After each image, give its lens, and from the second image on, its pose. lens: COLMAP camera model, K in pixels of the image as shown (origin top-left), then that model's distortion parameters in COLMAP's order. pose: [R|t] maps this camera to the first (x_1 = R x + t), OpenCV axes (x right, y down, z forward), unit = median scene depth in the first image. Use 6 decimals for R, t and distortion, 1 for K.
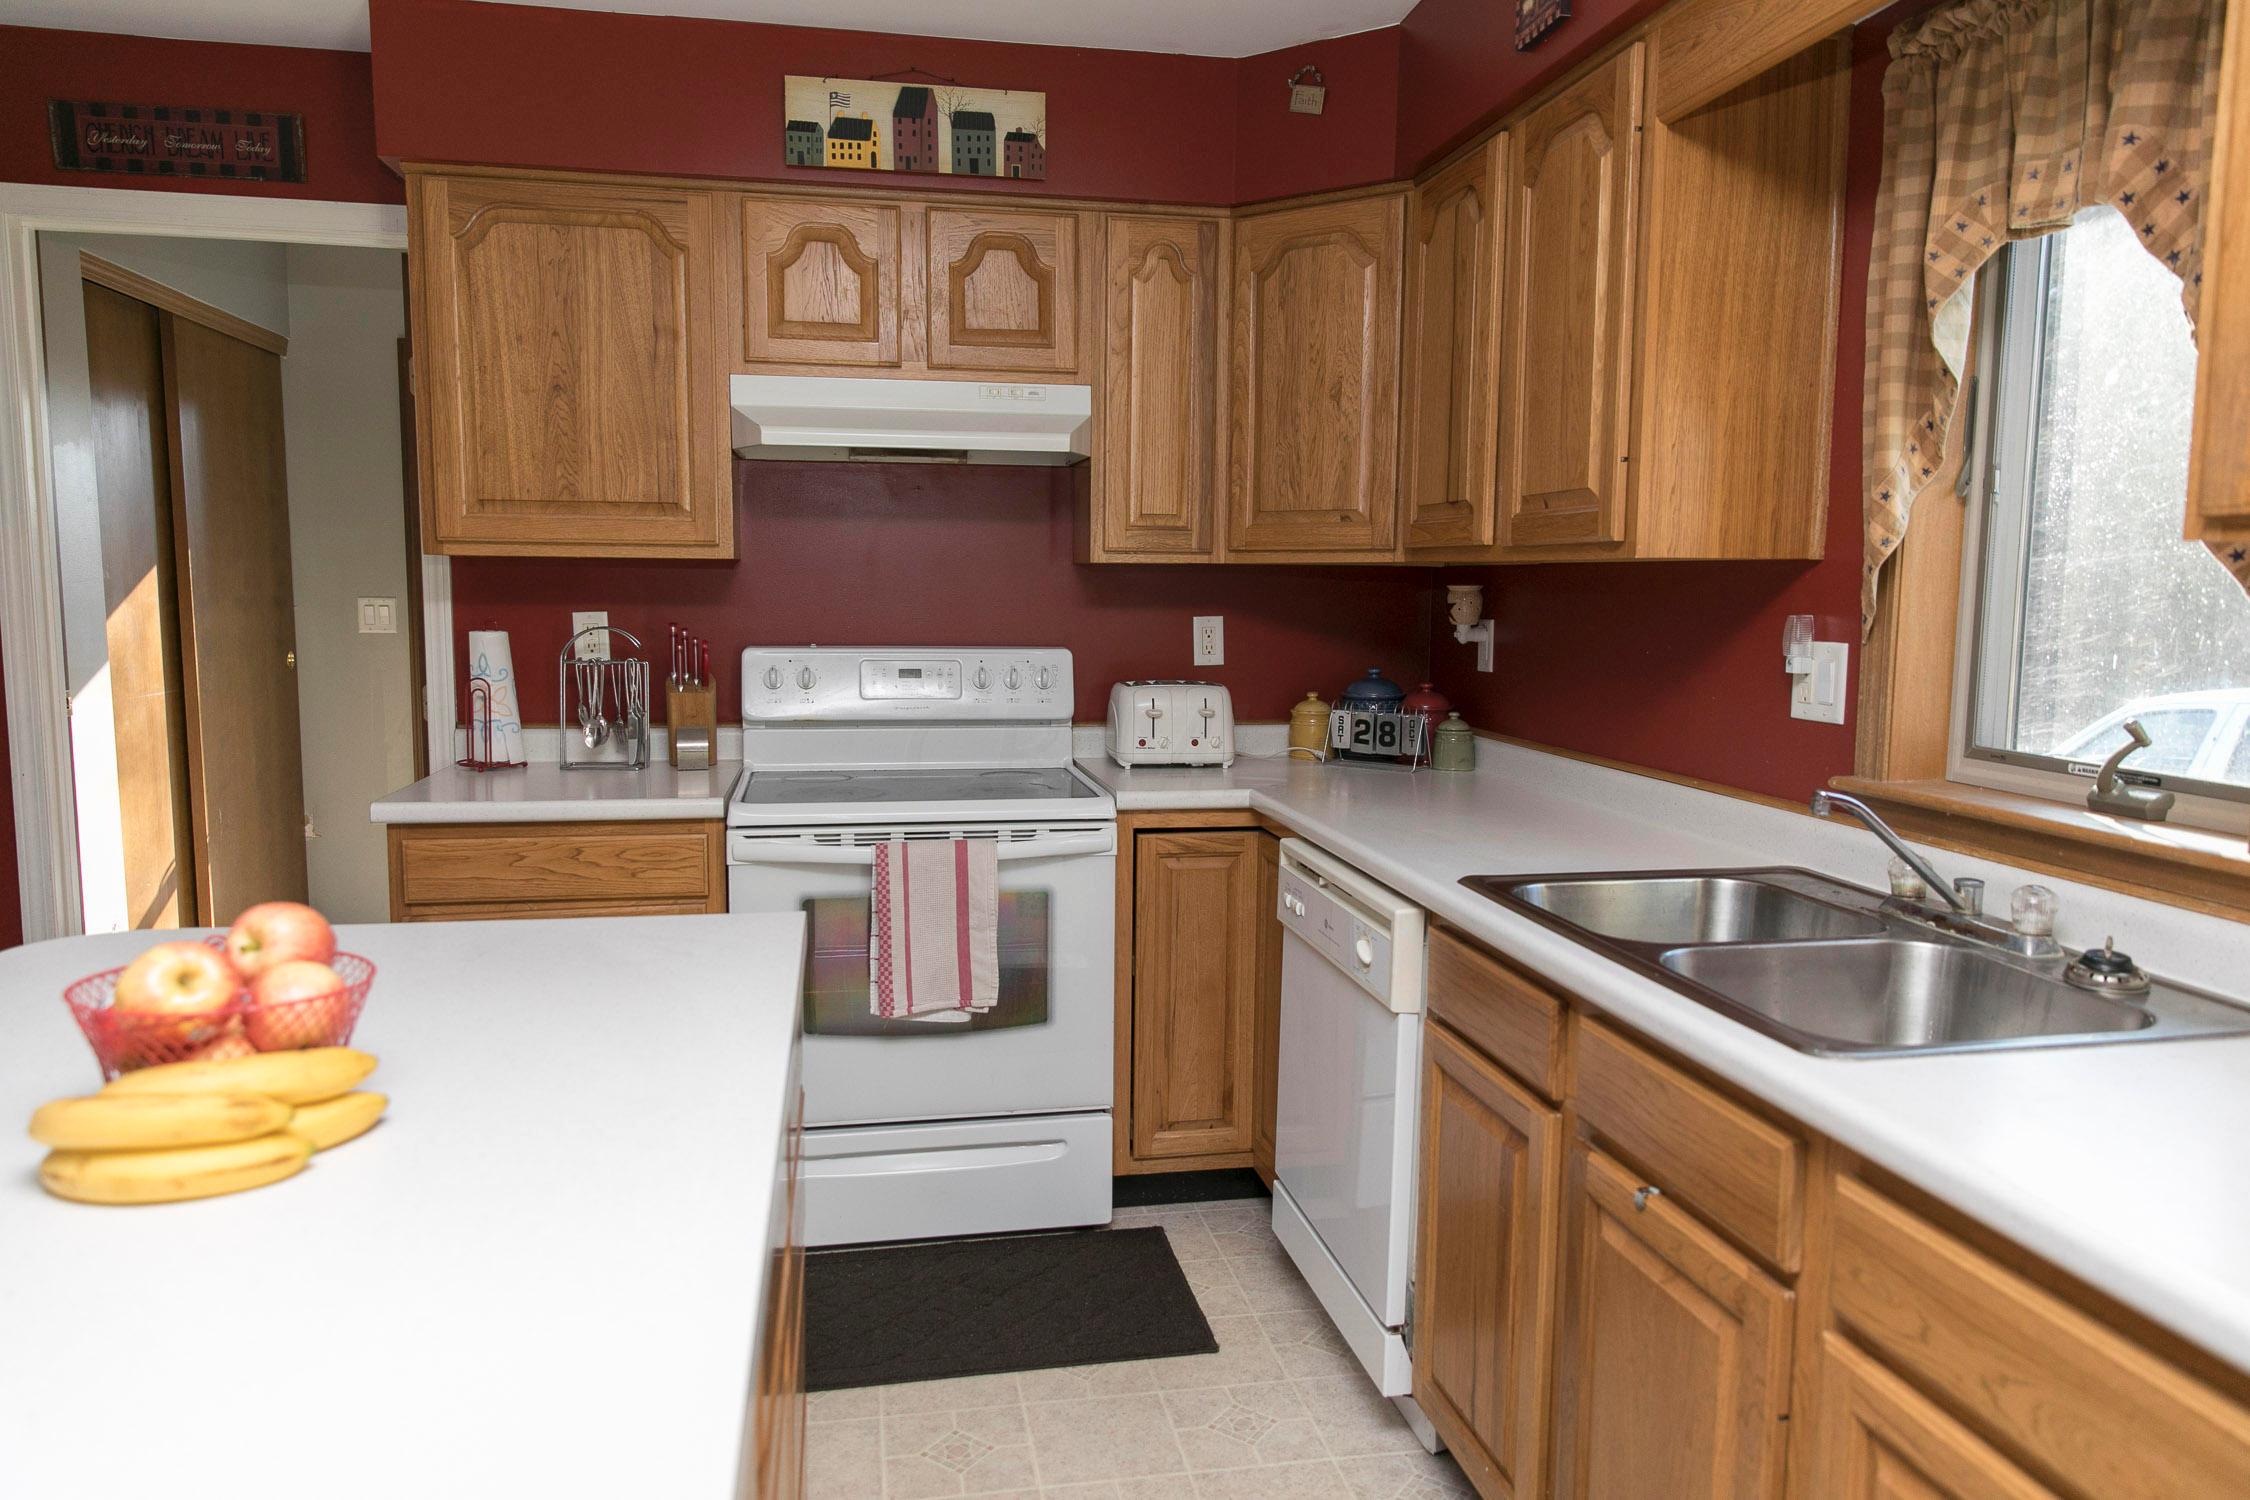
lens RADIAL K [[1508.4, 0, 1121.7], [0, 1508.4, 741.7], [0, 0, 1]] dist [0.022916, -0.007421]
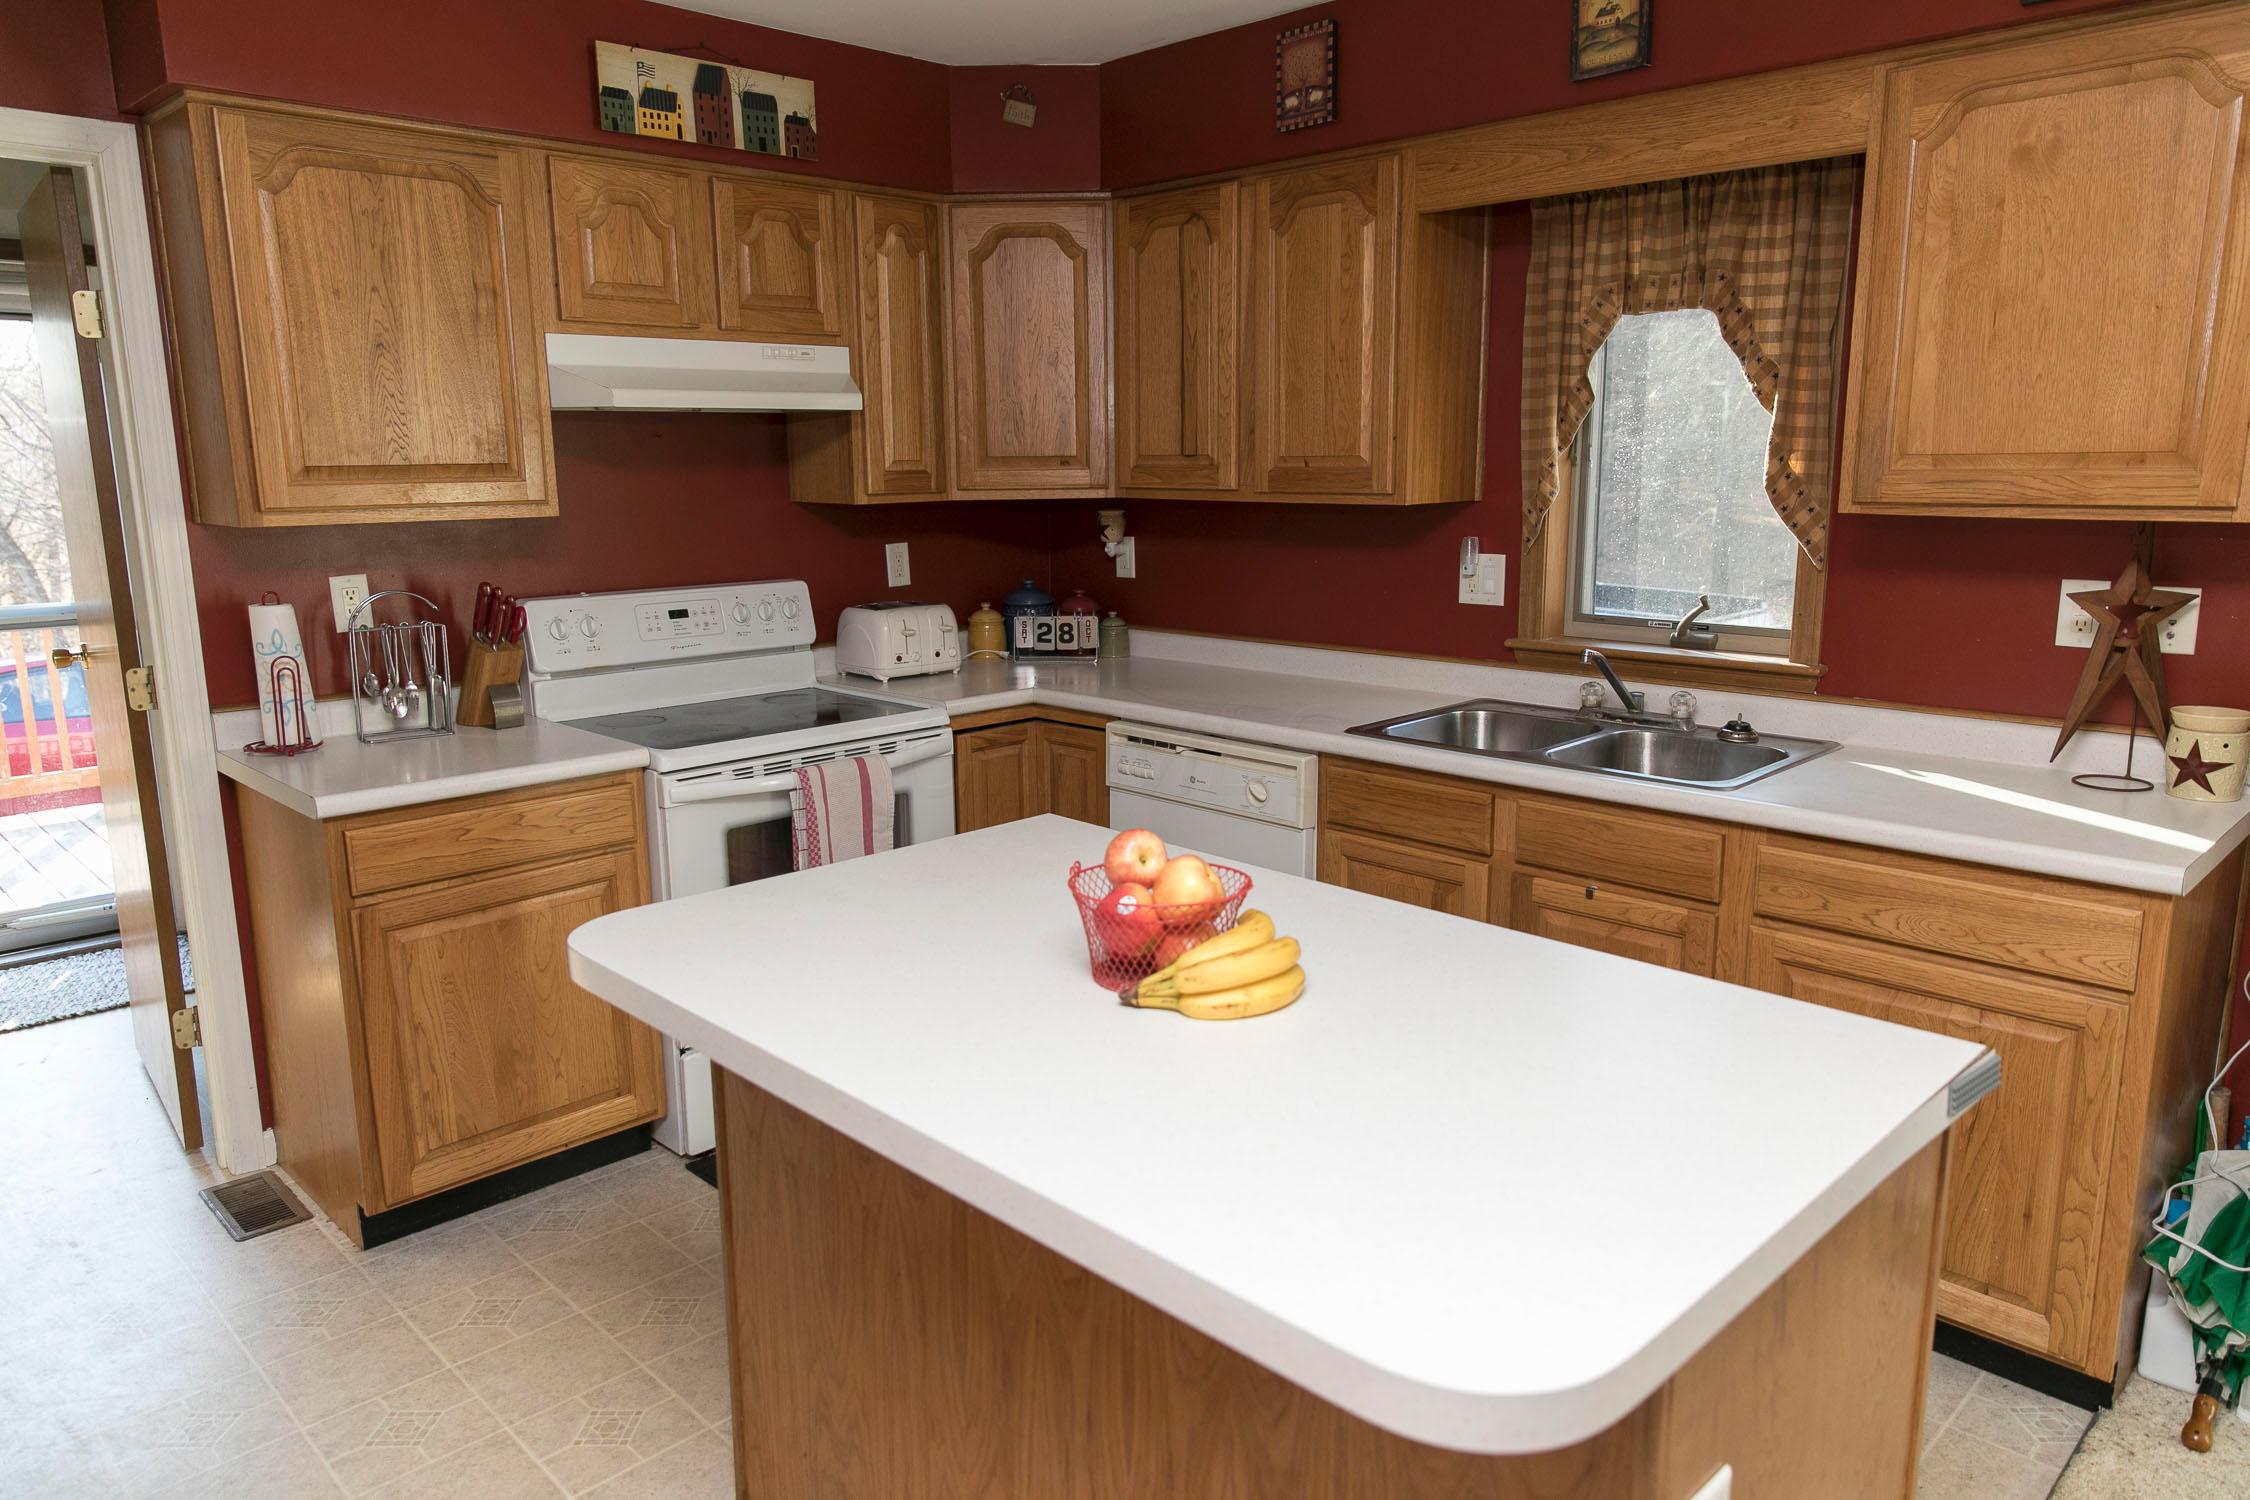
lens RADIAL K [[1508.4, 0, 1123.8], [0, 1508.4, 748.3], [0, 0, 1]] dist [0.022916, -0.007421]
pose [[0.824765, -0.127235, 0.550975, -0.545577], [0.077870, 0.990630, 0.112199, -0.052996], [-0.560088, -0.049633, 0.826945, -0.068934]]
